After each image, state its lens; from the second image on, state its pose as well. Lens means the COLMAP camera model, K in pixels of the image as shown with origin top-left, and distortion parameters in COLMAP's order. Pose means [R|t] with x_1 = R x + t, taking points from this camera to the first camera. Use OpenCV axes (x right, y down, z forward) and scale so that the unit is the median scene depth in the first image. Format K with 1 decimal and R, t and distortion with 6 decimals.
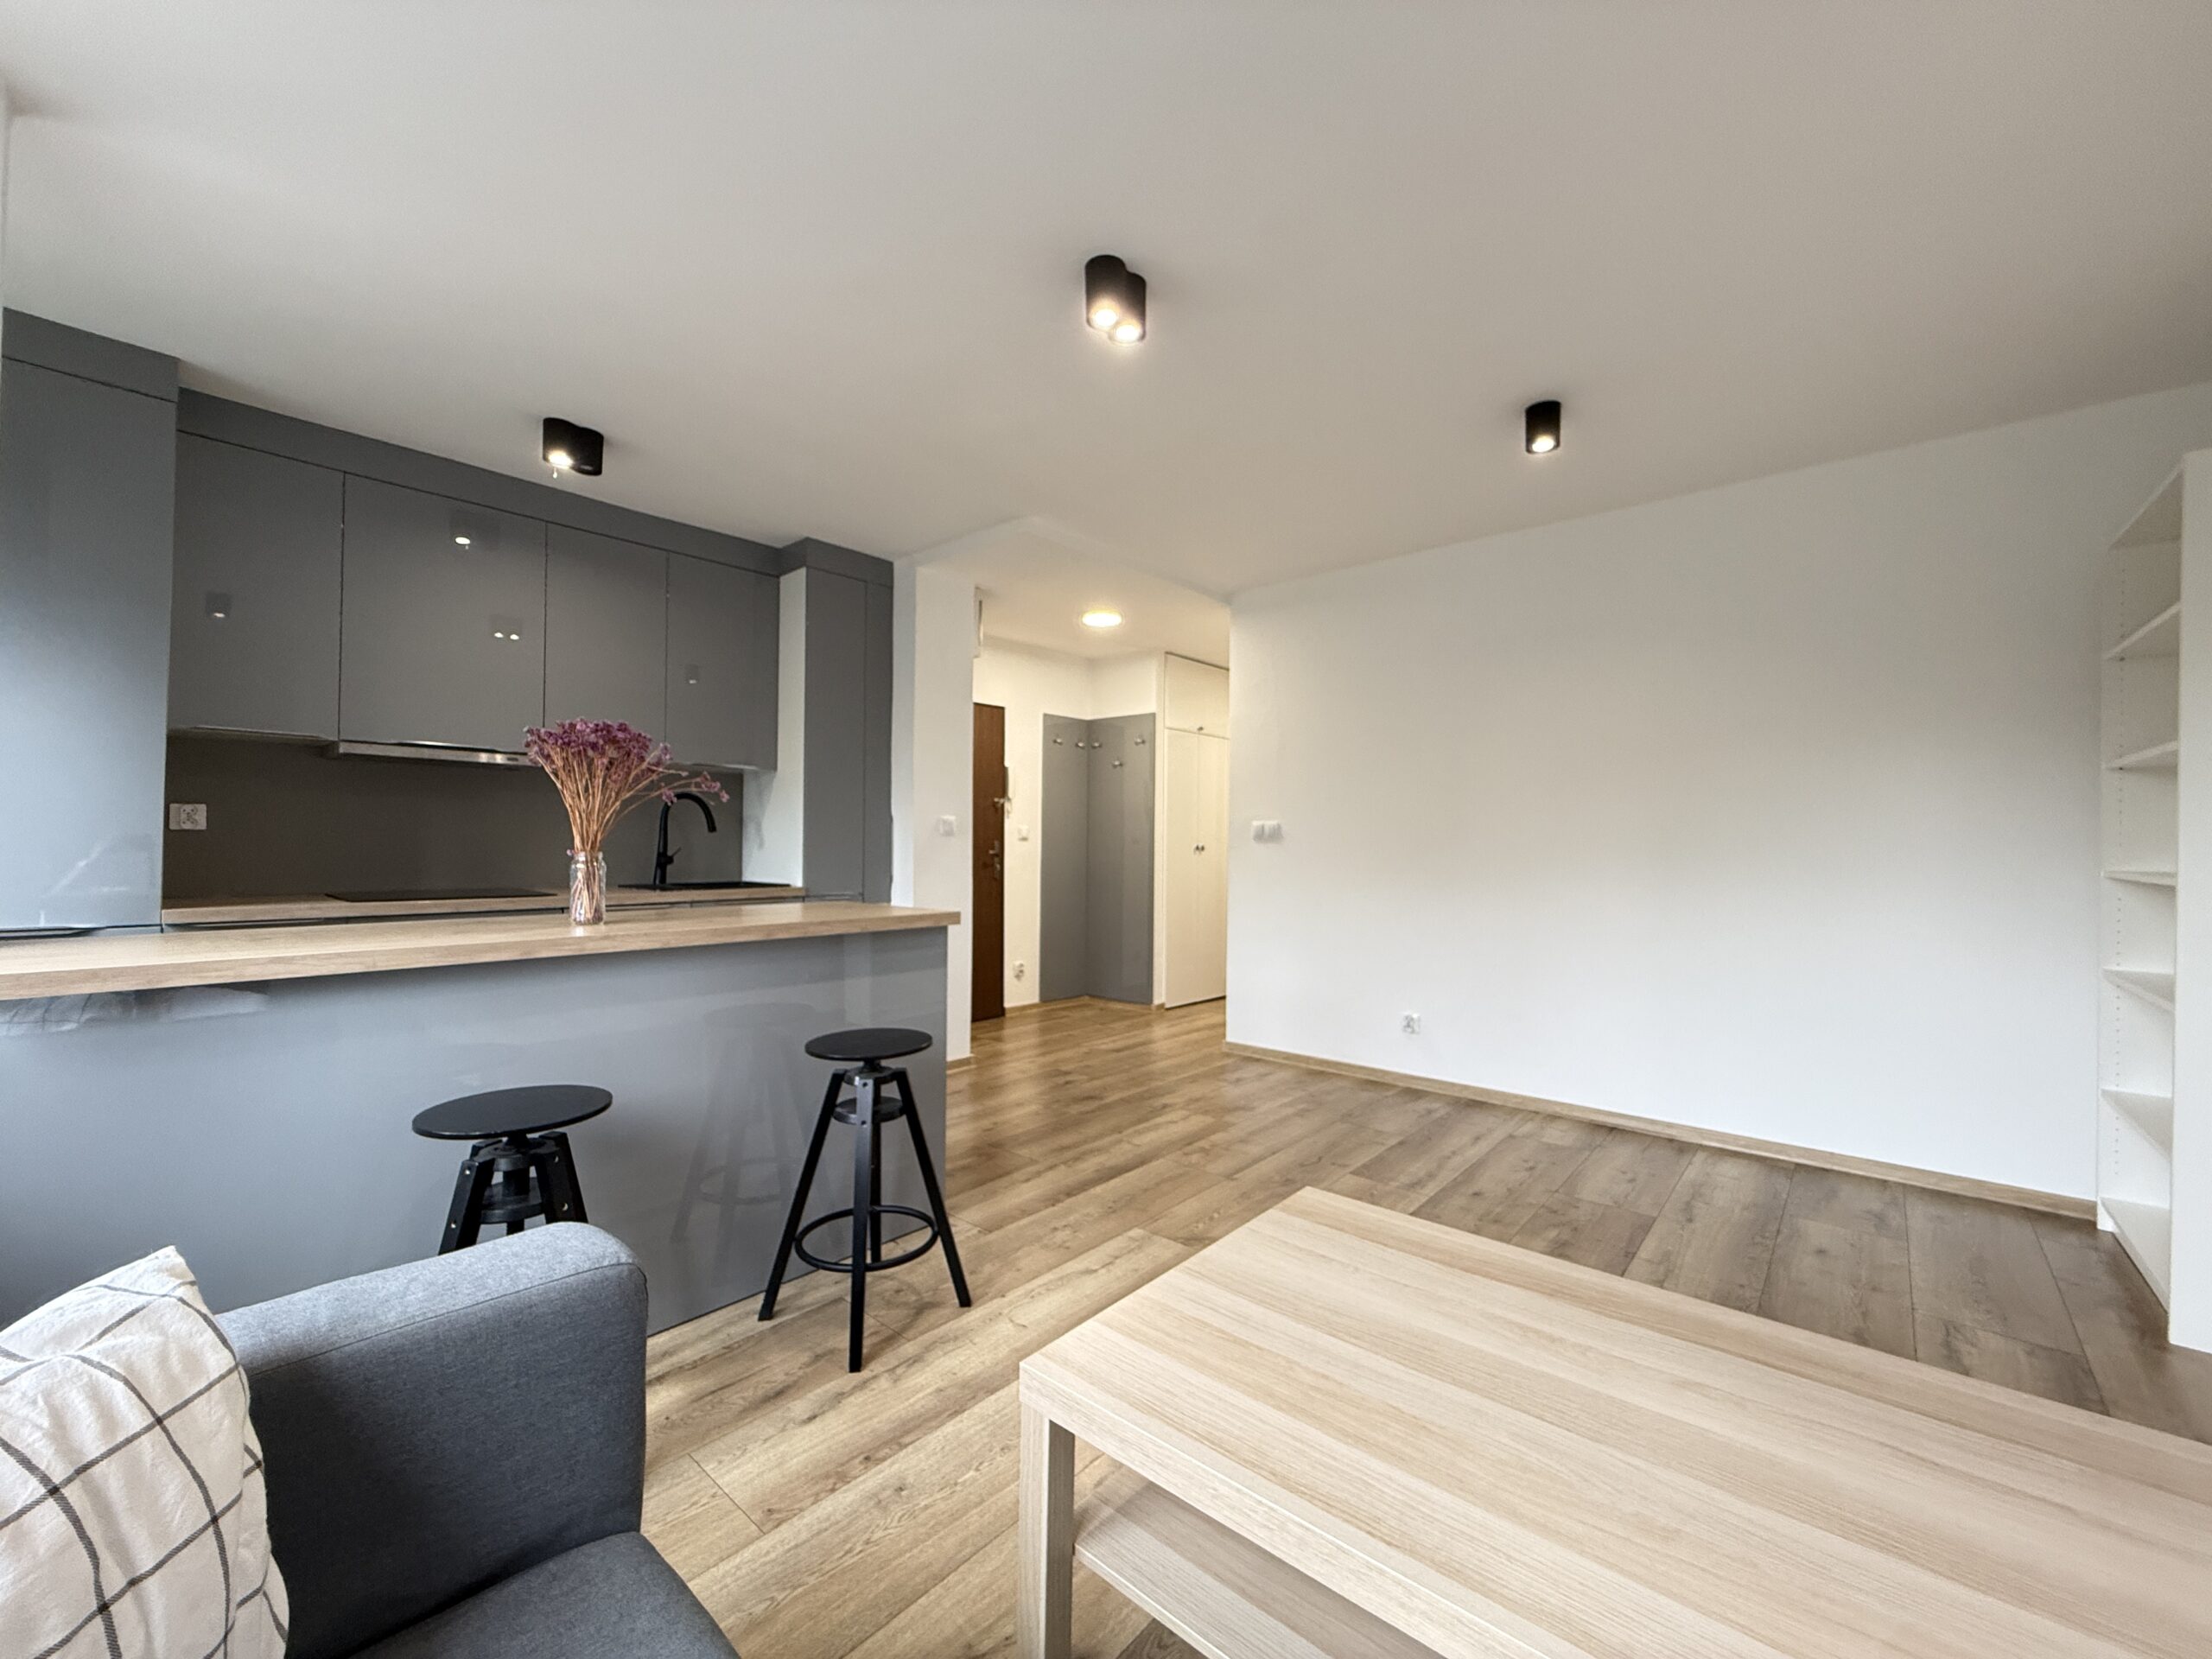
lens RADIAL K [[877.8, 0, 1098.5], [0, 877.8, 833.9], [0, 0, 1]] dist [-0.002290, 0.000072]
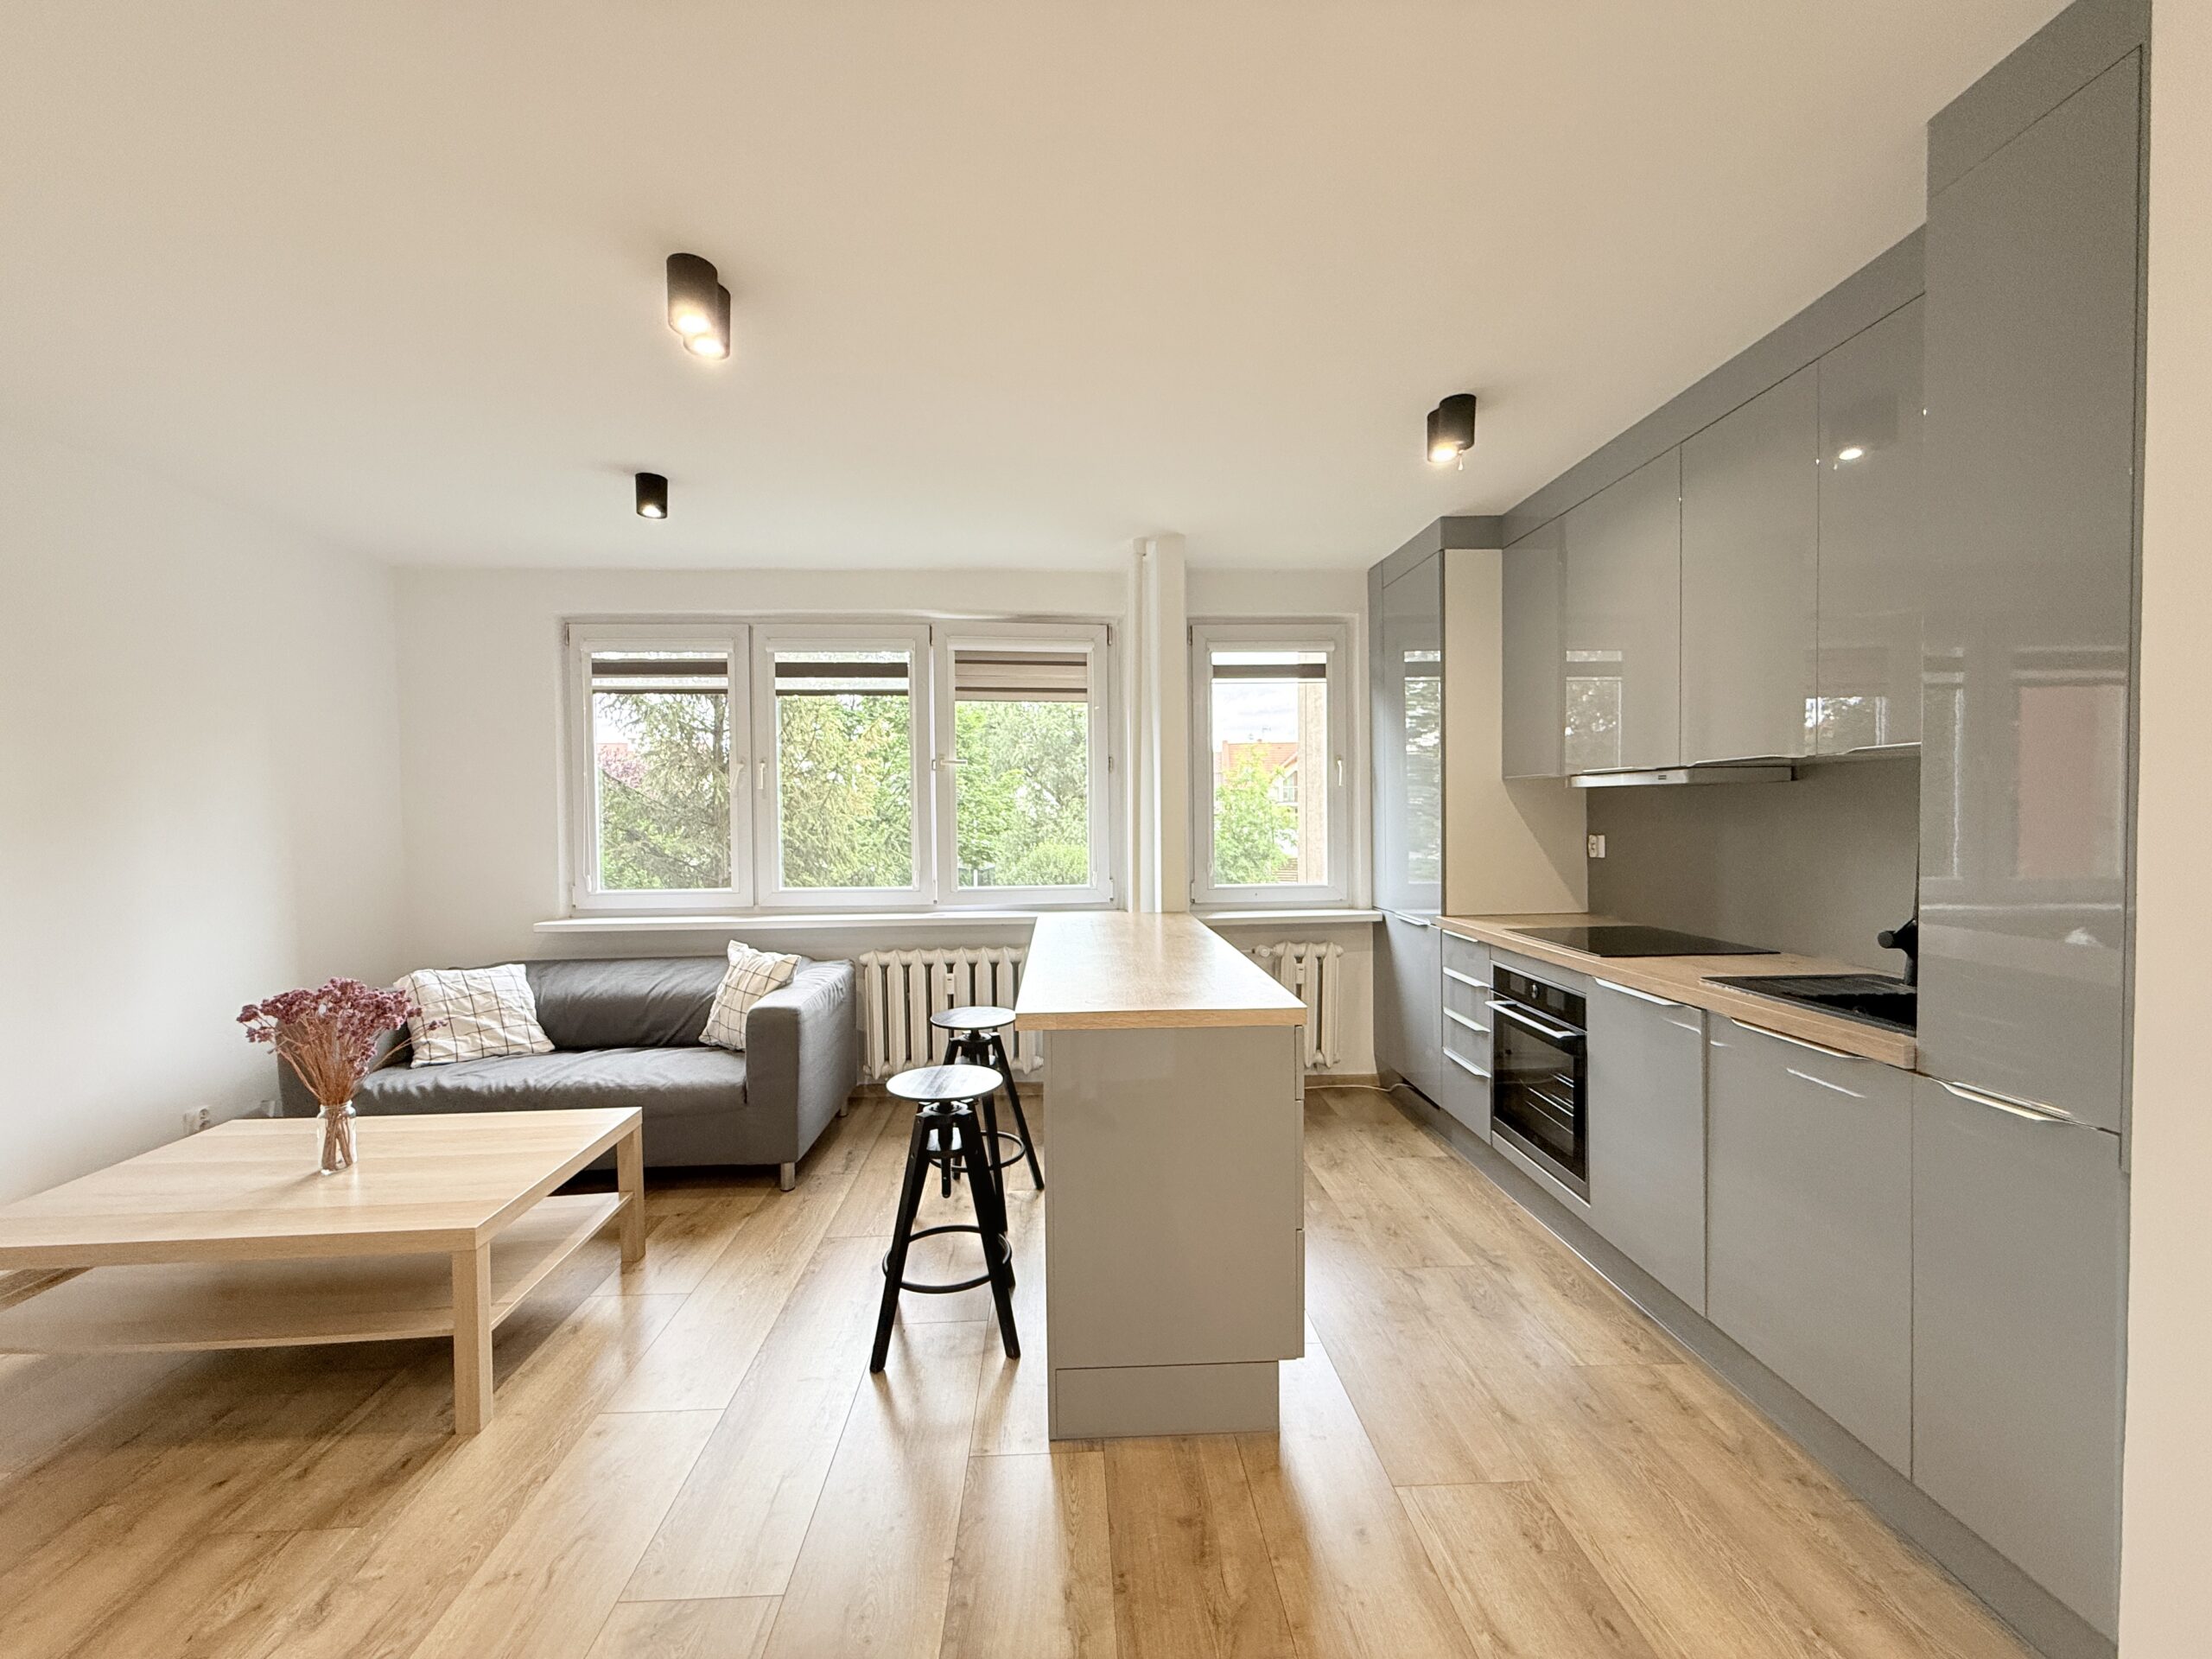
lens RADIAL K [[878.7, 0, 1100.7], [0, 878.7, 833.8], [0, 0, 1]] dist [-0.001755, 0.000532]
pose [[-0.717544, 0.015589, -0.696338, 0.205754], [0.013703, 0.999872, 0.008264, -0.044503], [0.696378, -0.003612, -0.717666, 1.108889]]
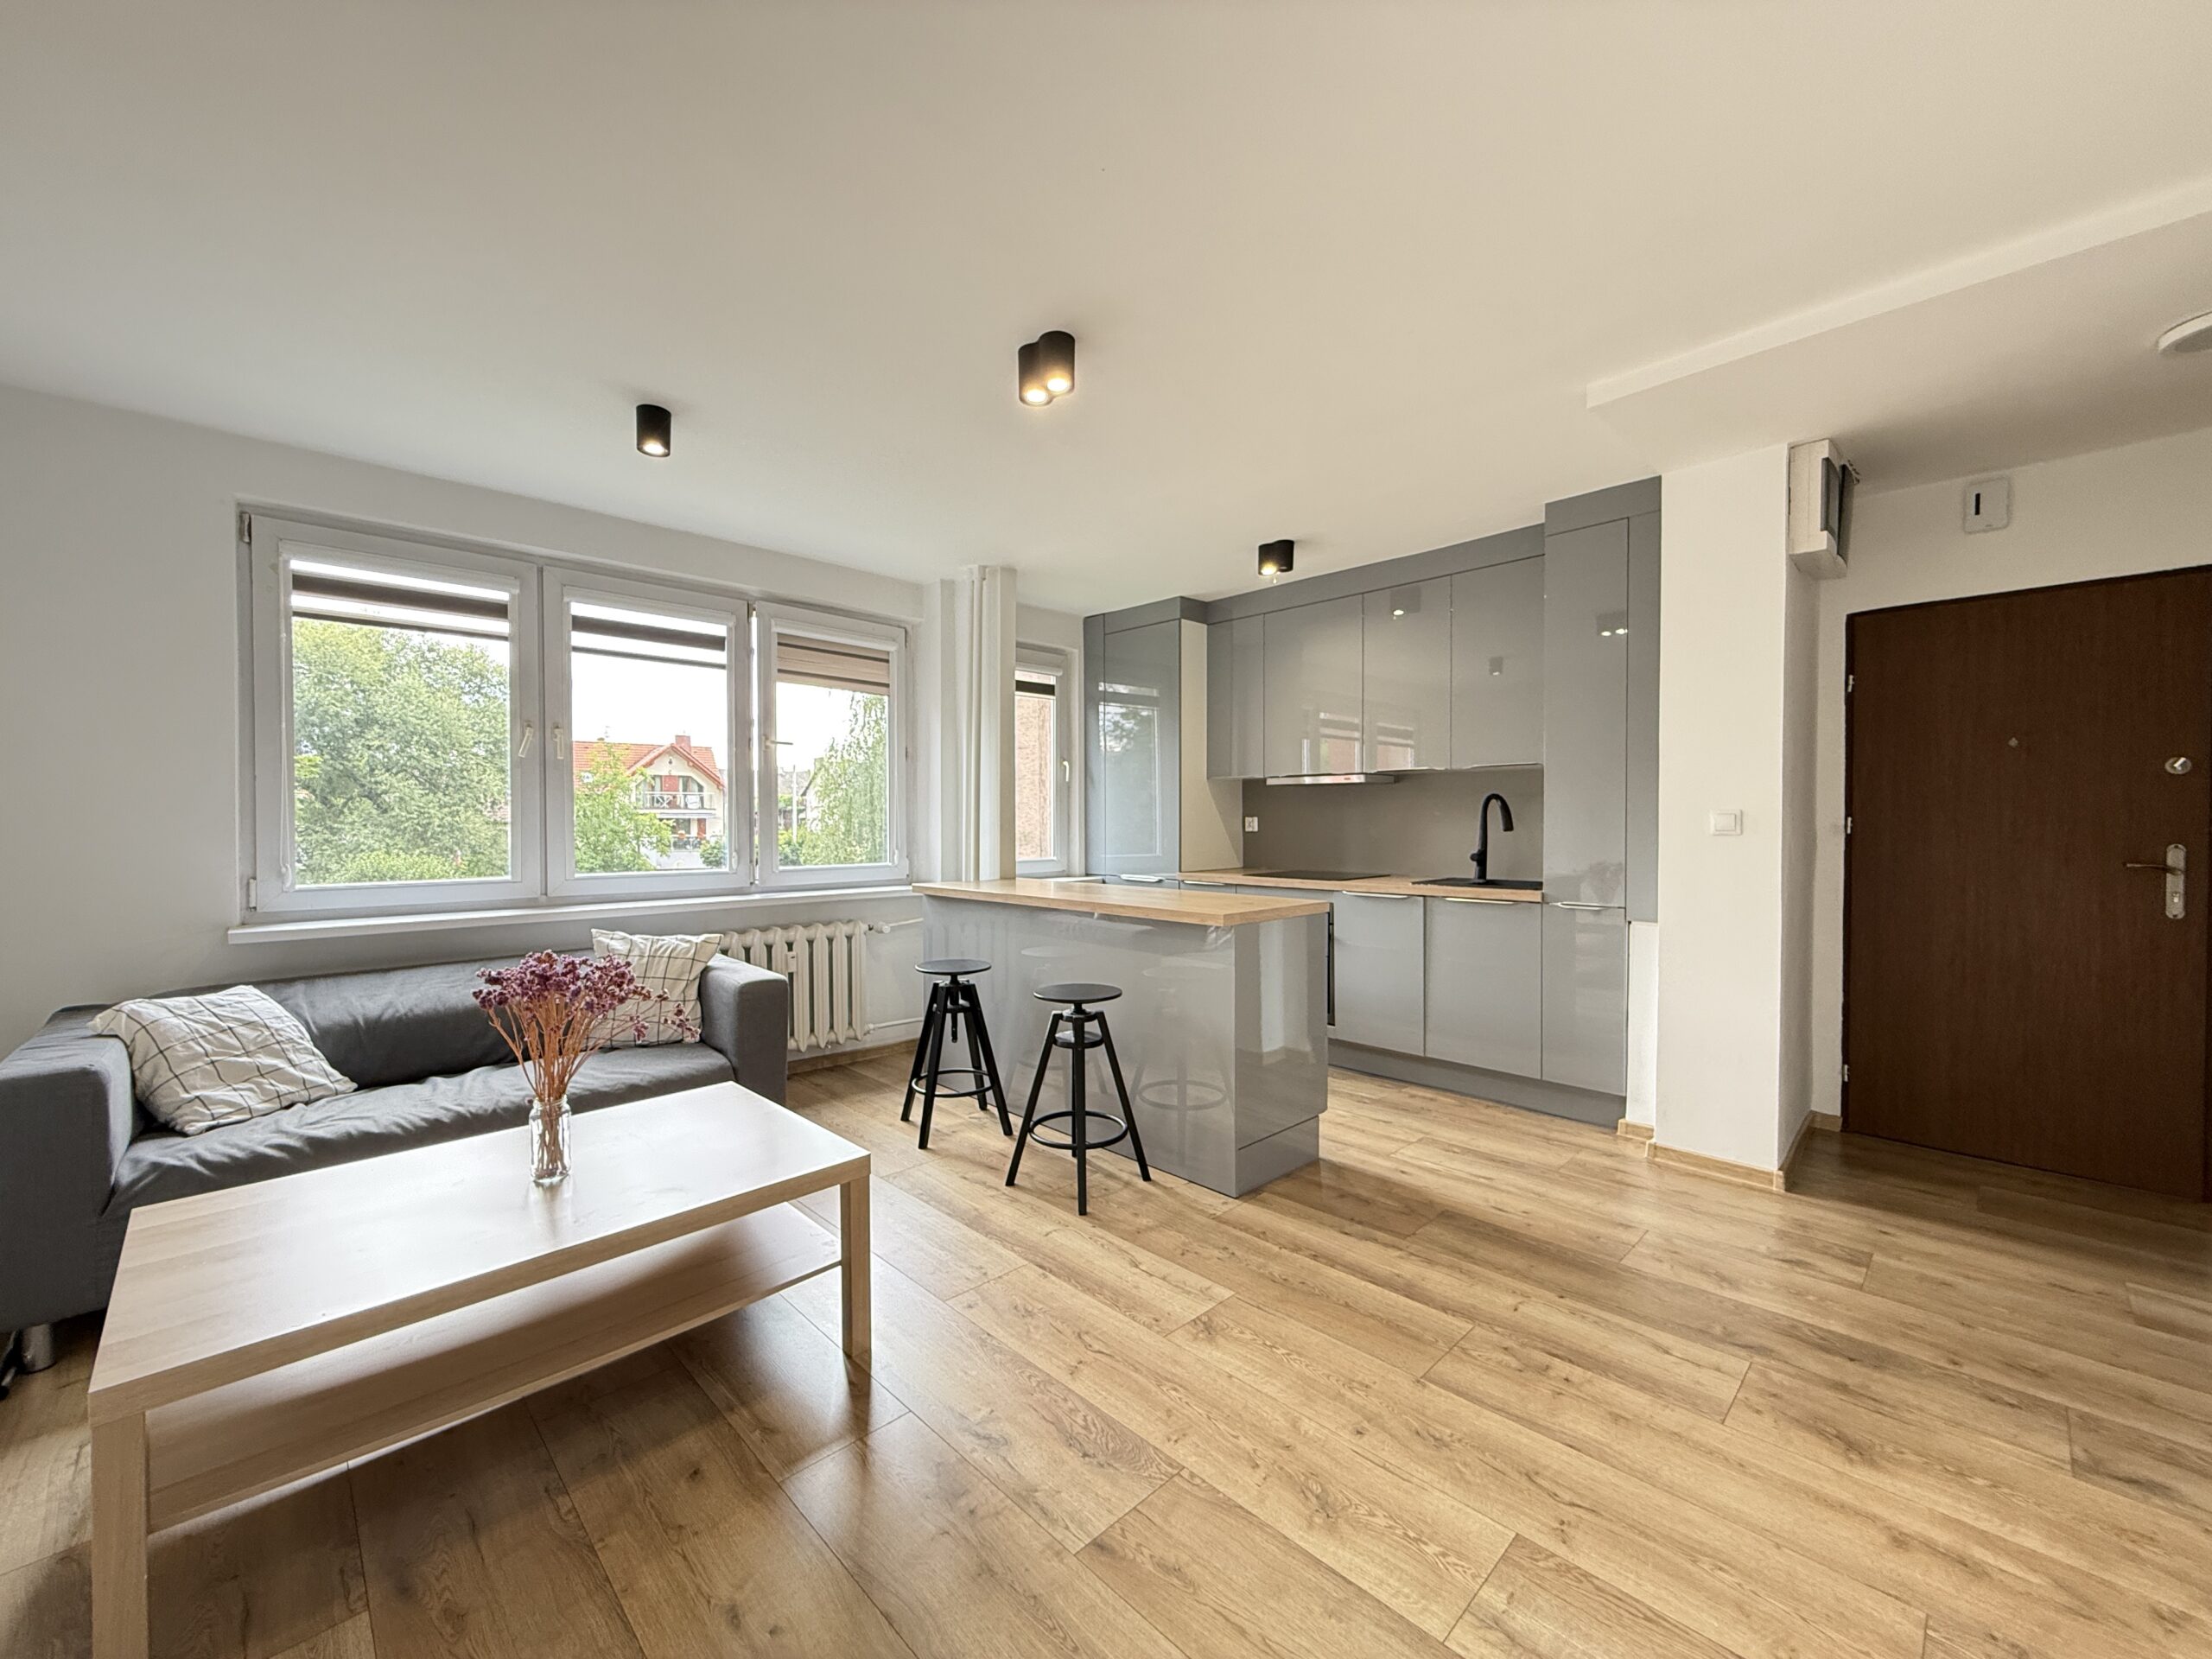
lens RADIAL K [[877.8, 0, 1098.5], [0, 877.8, 833.9], [0, 0, 1]] dist [-0.002290, 0.000072]
pose [[-0.077100, 0.008533, -0.996987, 0.653615], [0.014523, 0.999867, 0.007434, -0.014557], [0.996918, -0.013906, -0.077214, 0.660646]]
